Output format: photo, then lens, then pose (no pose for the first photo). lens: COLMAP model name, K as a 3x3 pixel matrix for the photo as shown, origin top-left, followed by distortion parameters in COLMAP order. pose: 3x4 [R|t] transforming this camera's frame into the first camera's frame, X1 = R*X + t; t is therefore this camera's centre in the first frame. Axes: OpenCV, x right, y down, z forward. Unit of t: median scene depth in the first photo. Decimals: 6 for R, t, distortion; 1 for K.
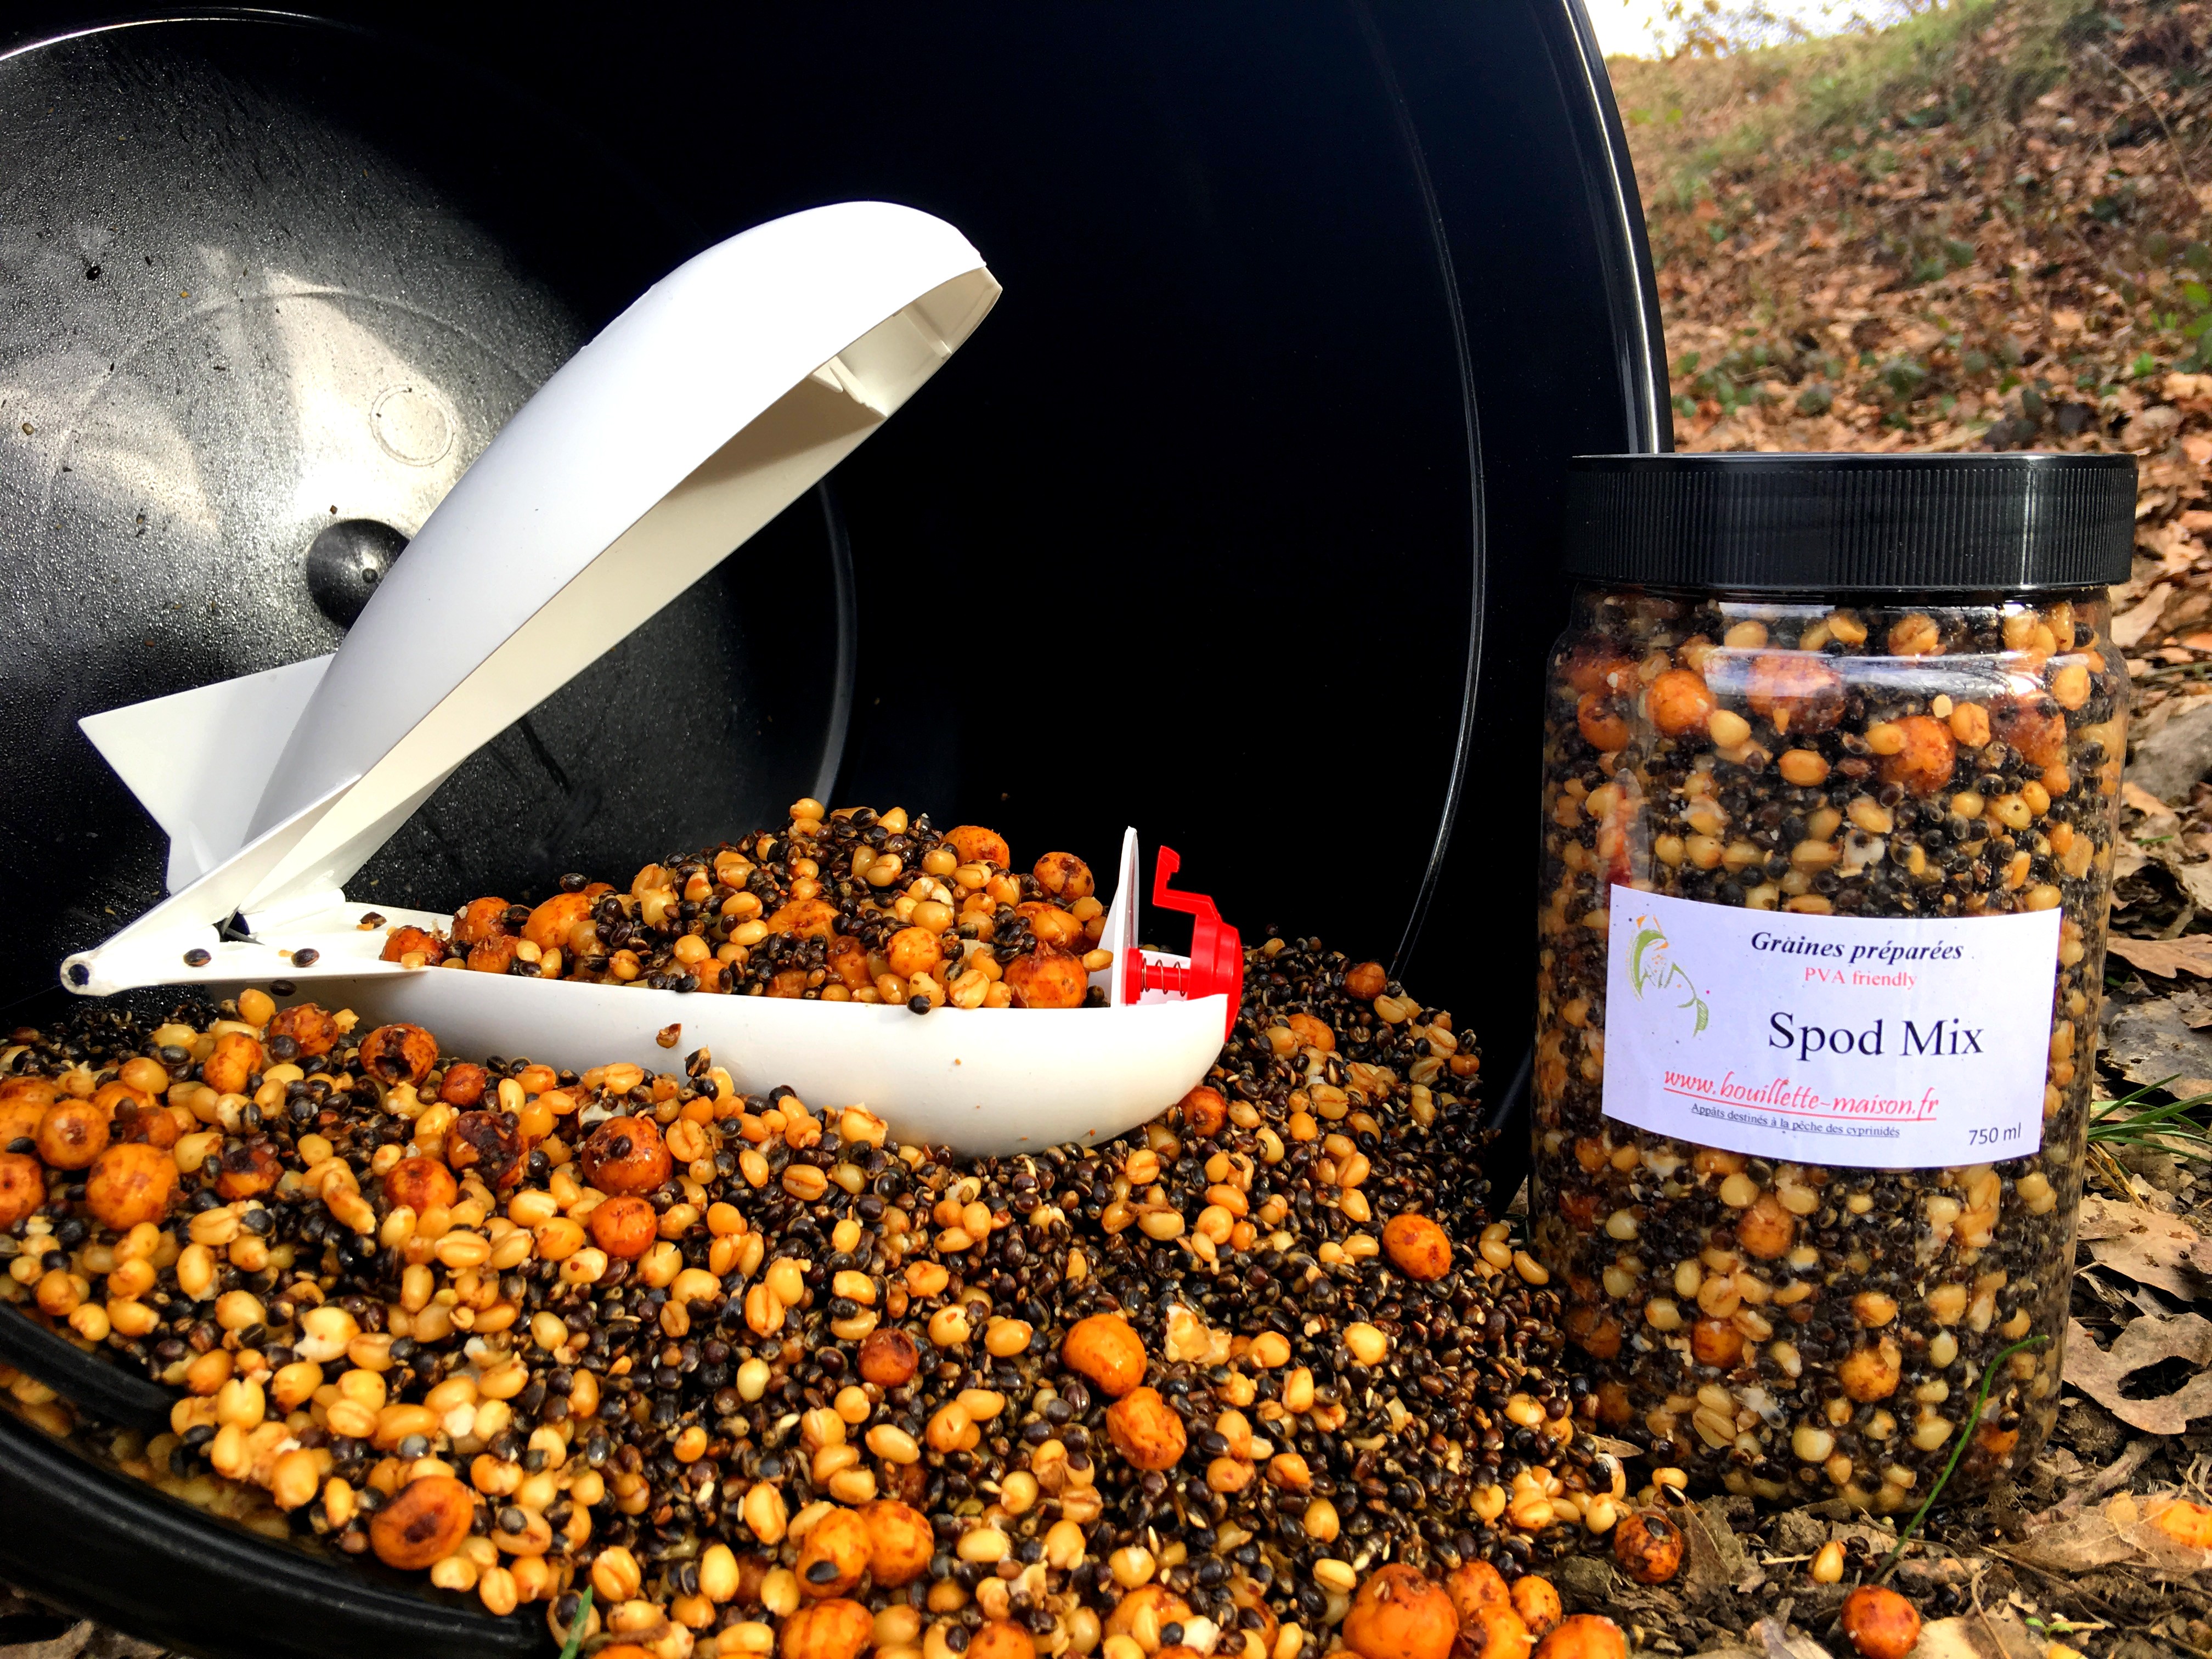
lens RADIAL K [[1994.7, 0, 1117.7], [0, 1994.7, 797.7], [0, 0, 1]] dist [0.117052, -0.202152]
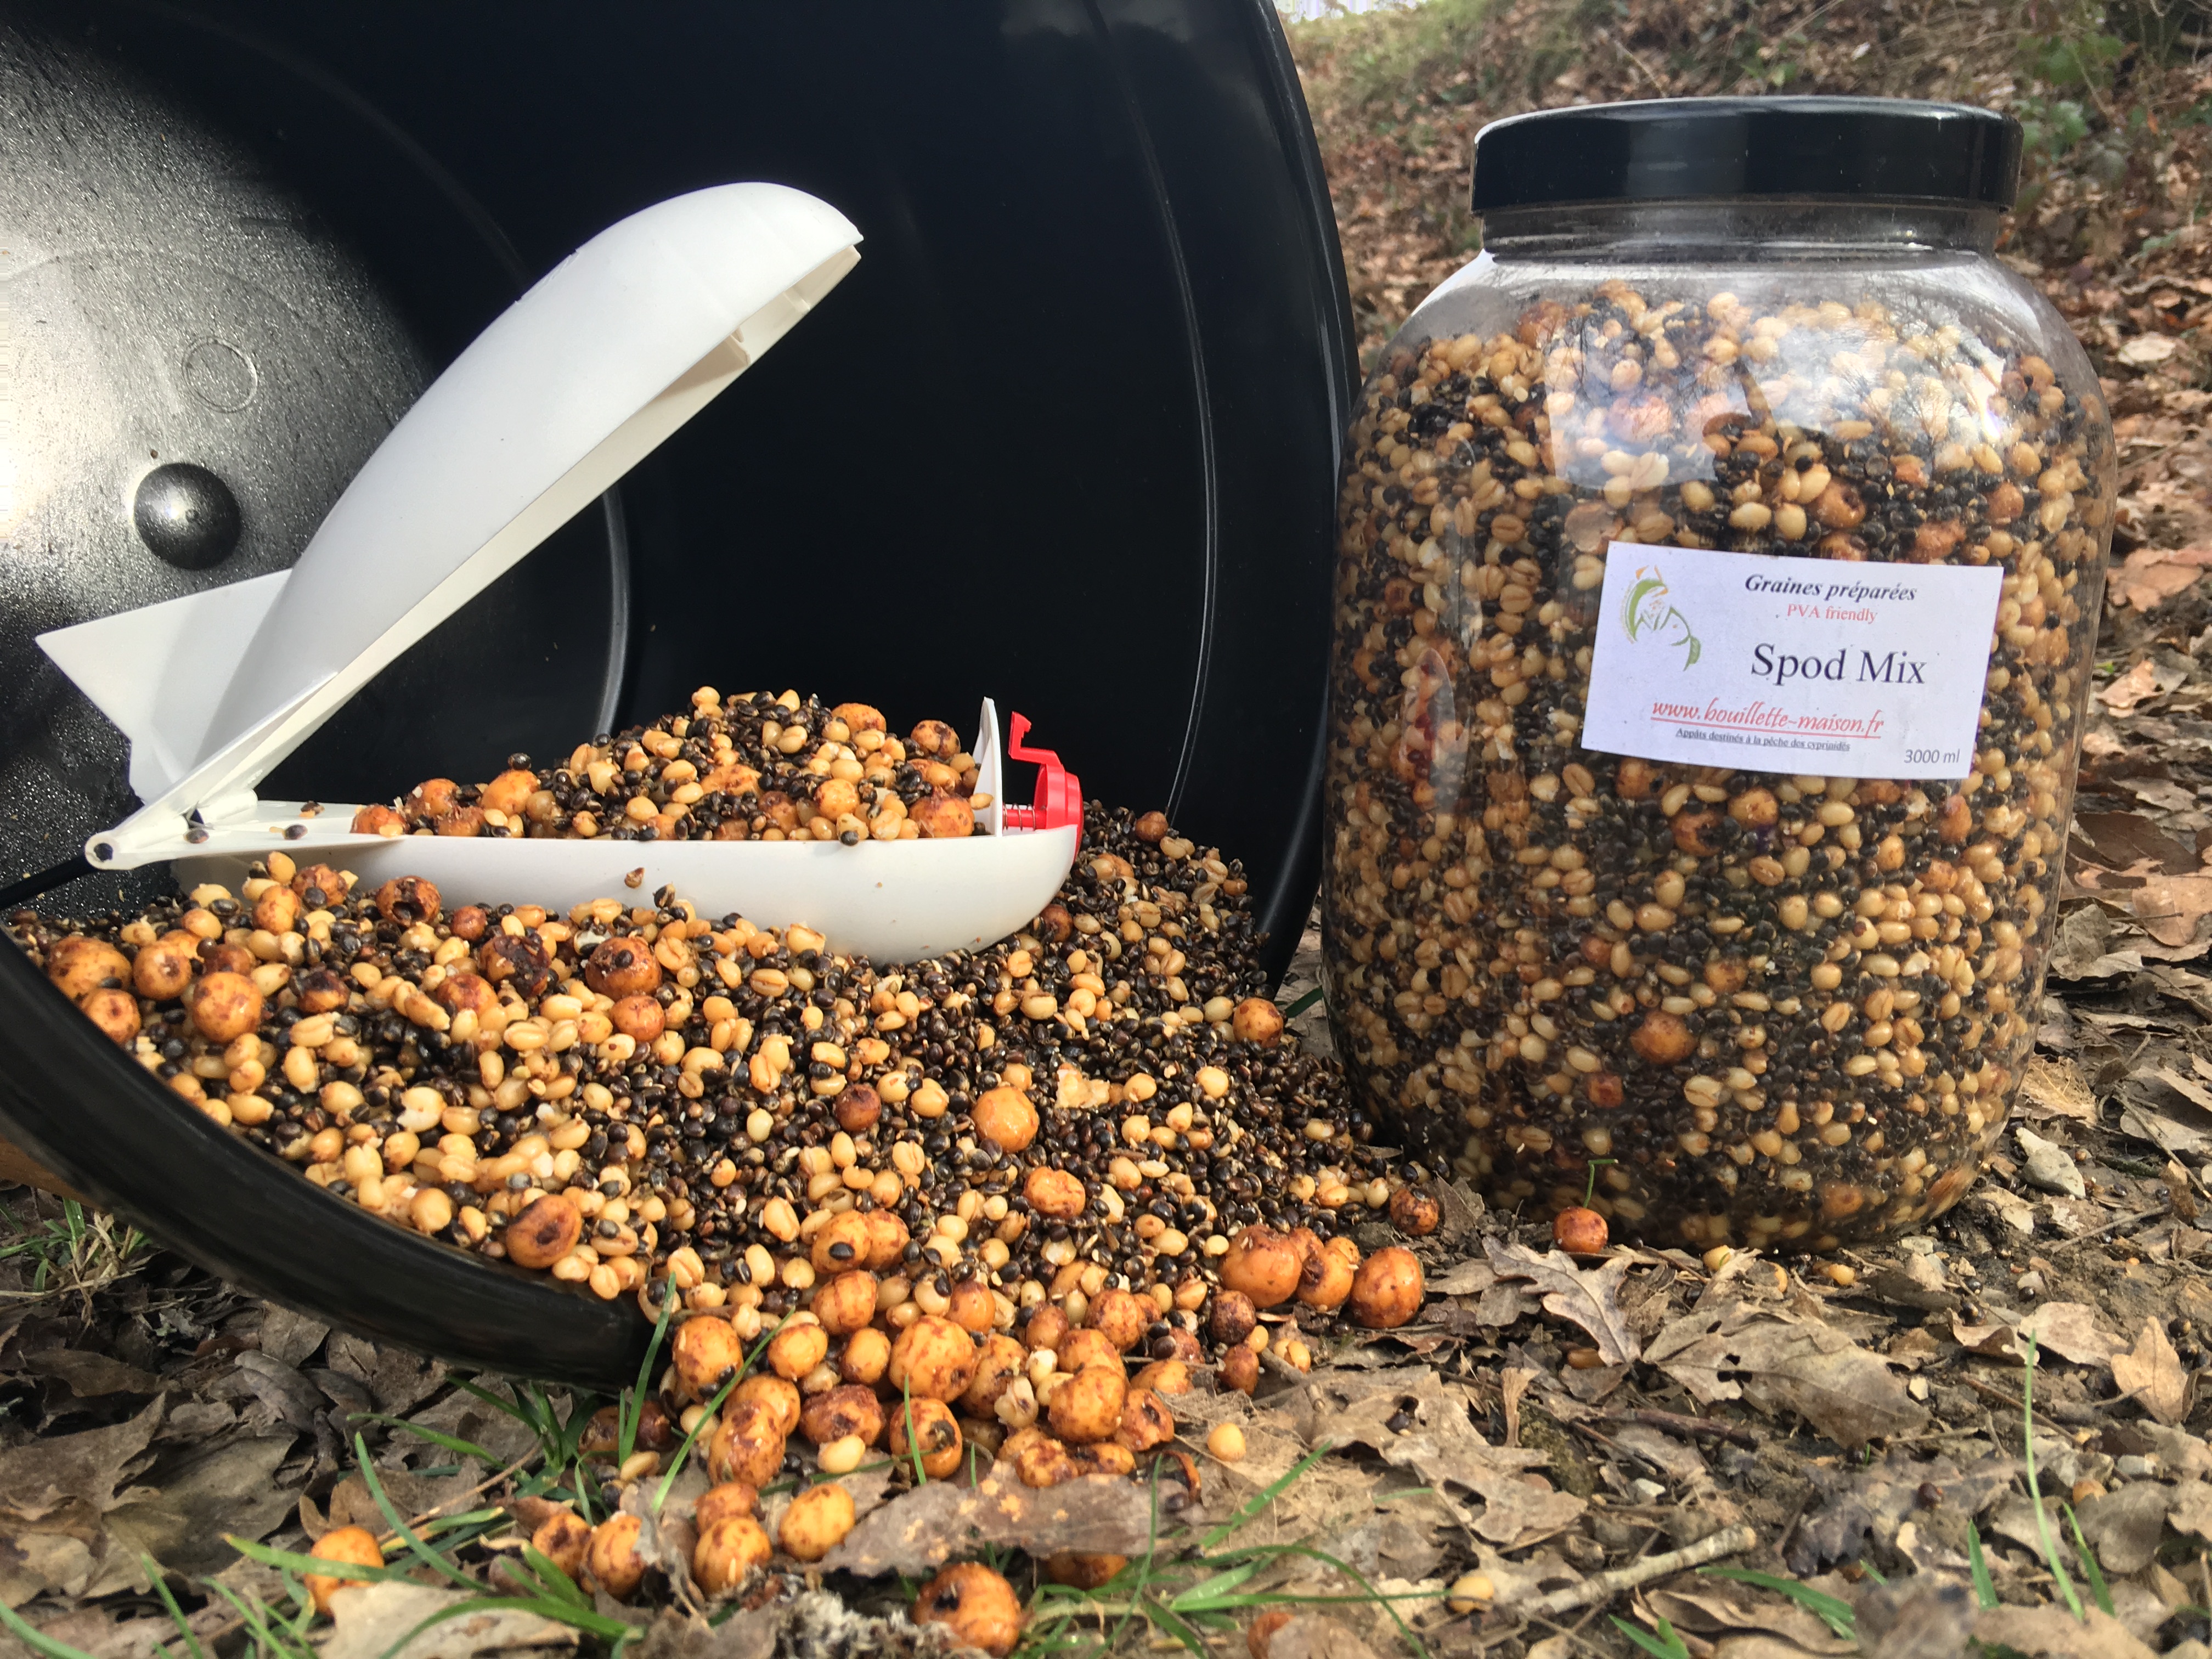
lens RADIAL K [[1876.9, 0, 1106.0], [0, 1876.9, 829.5], [0, 0, 1]] dist [0.118944, -0.145588]
pose [[0.982201, -0.050223, 0.180995, -0.155891], [0.041489, 0.997799, 0.051722, 0.044329], [-0.183194, -0.043292, 0.982123, -0.182272]]
